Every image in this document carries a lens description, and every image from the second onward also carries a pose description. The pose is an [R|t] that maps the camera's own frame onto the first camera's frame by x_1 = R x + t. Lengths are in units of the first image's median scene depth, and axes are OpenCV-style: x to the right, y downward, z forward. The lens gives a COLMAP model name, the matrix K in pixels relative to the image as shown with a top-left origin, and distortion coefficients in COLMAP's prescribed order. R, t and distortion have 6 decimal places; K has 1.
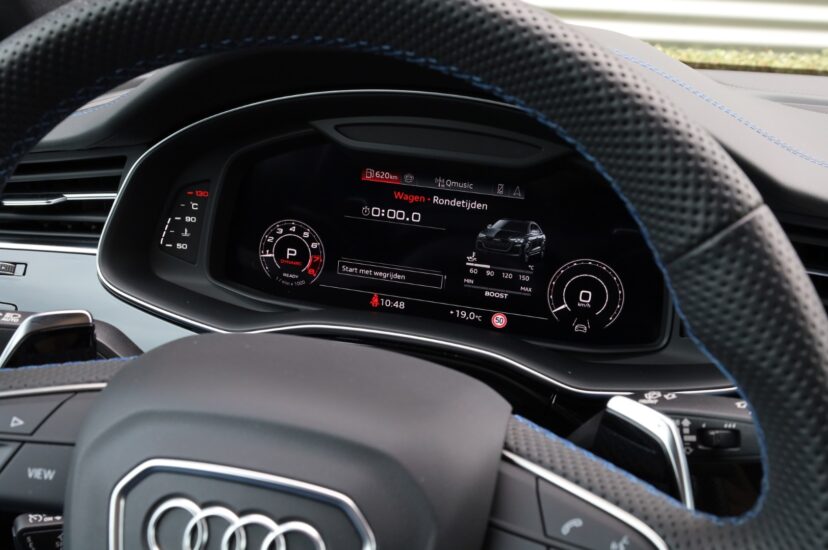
lens RADIAL K [[822.0, 0, 431.4], [0, 822.0, 296.6], [0, 0, 1]] dist [-0.022013, 0.000000]
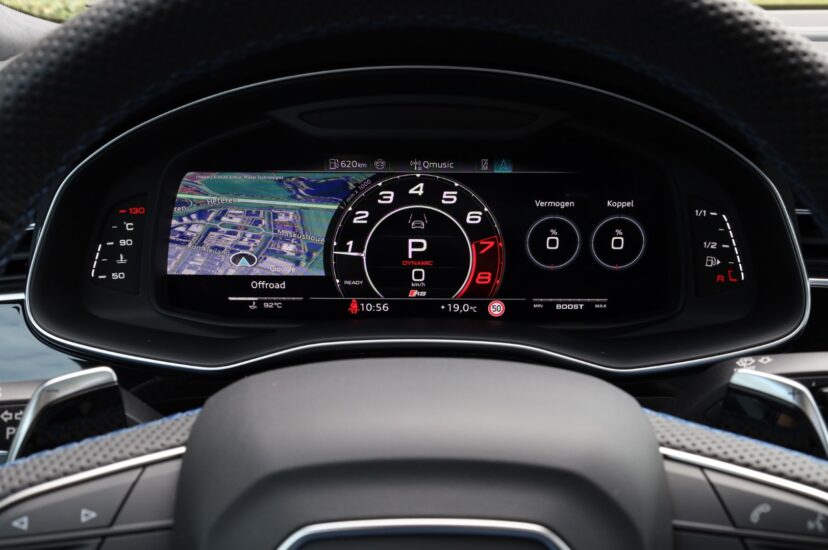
lens RADIAL K [[908.6, 0, 433.6], [0, 908.6, 305.3], [0, 0, 1]] dist [0.005643, 0.000000]
pose [[0.972297, -0.143605, 0.184433, -0.171687], [0.139019, 0.989575, 0.037631, -0.022272], [-0.187914, -0.010949, 0.982124, 0.024092]]
